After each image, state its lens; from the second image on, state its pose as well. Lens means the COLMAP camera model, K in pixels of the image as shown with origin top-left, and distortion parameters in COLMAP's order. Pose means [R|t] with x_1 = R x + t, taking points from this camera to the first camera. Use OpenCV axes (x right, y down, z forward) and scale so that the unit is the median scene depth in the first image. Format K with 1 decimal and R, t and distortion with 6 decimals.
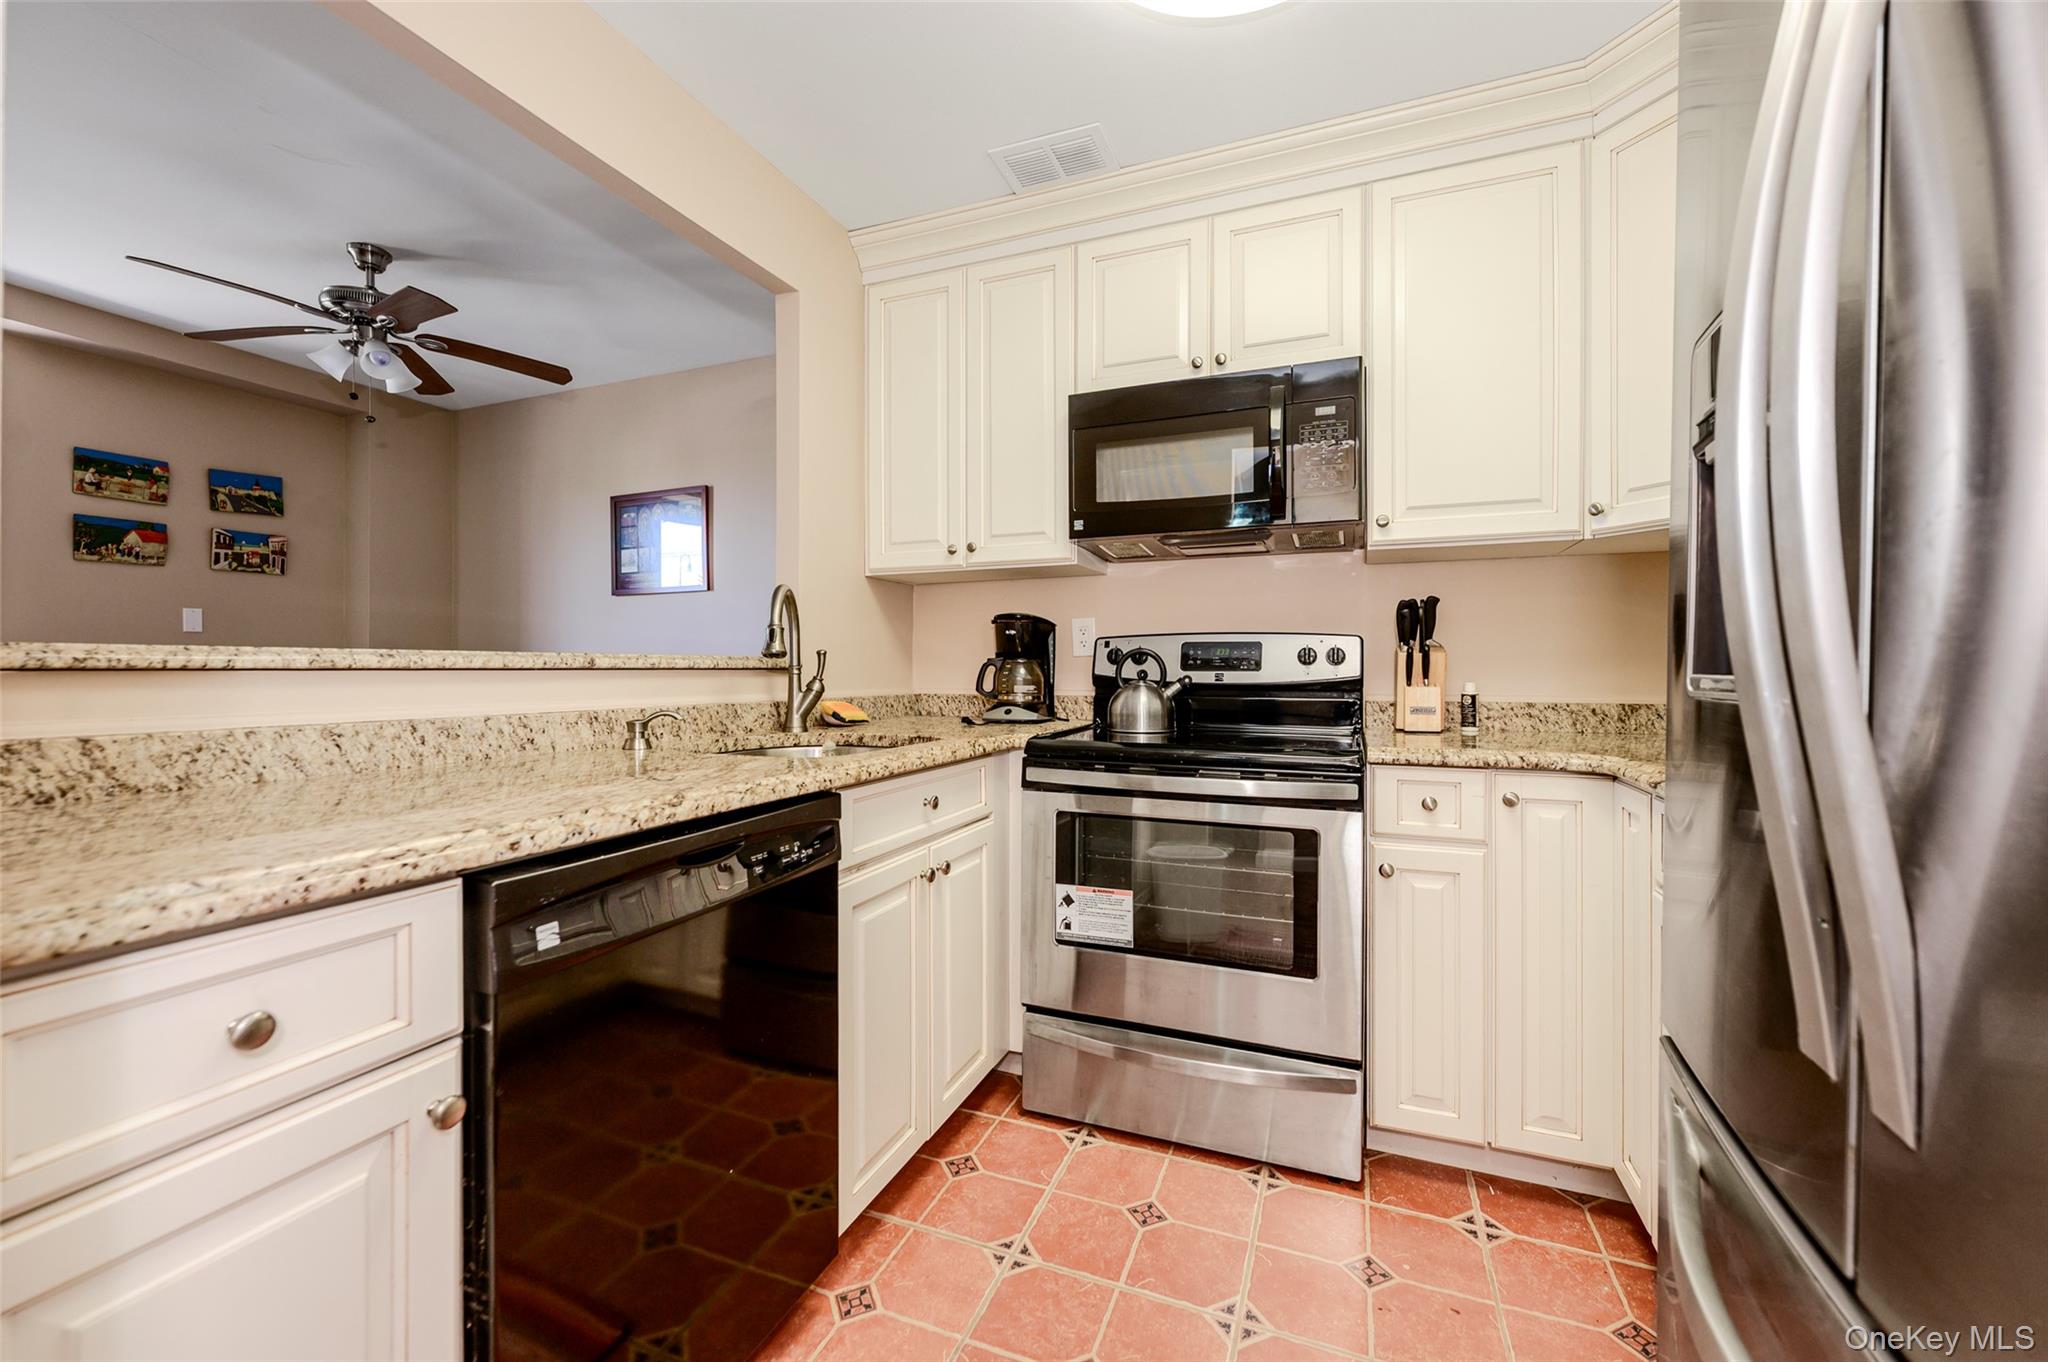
lens RADIAL K [[818.7, 0, 1024.0], [0, 818.7, 681.0], [0, 0, 1]] dist [-0.001043, -0.000376]
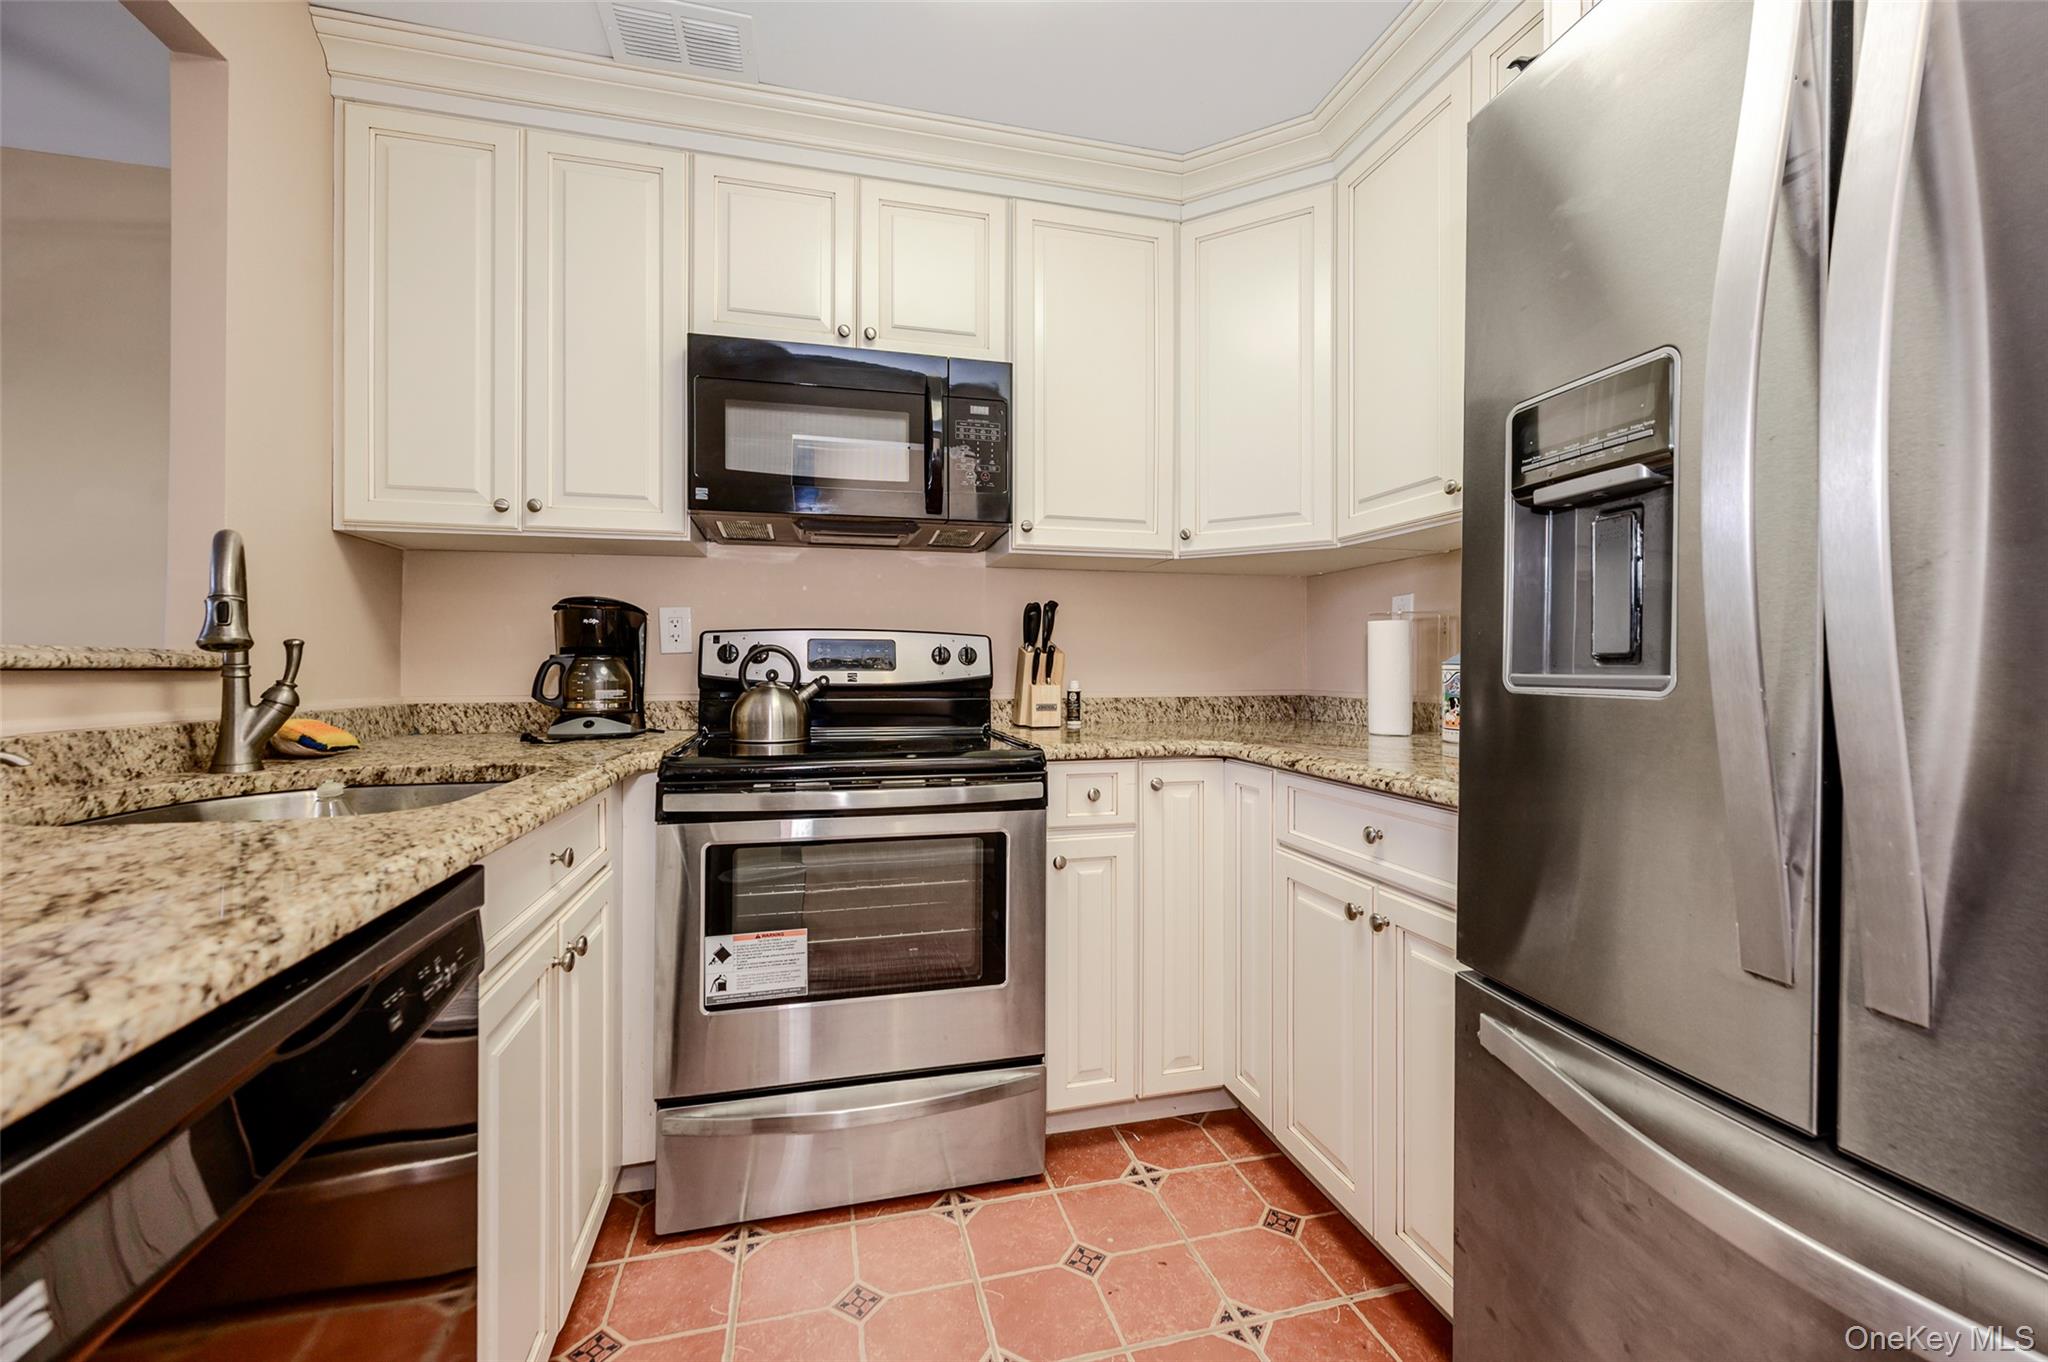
lens RADIAL K [[824.7, 0, 1038.2], [0, 824.7, 672.6], [0, 0, 1]] dist [-0.001163, -0.000161]
pose [[0.801866, -0.003770, 0.597492, -0.166463], [0.009046, 0.999942, -0.005831, -0.003080], [-0.597435, 0.010081, 0.801854, 0.144080]]
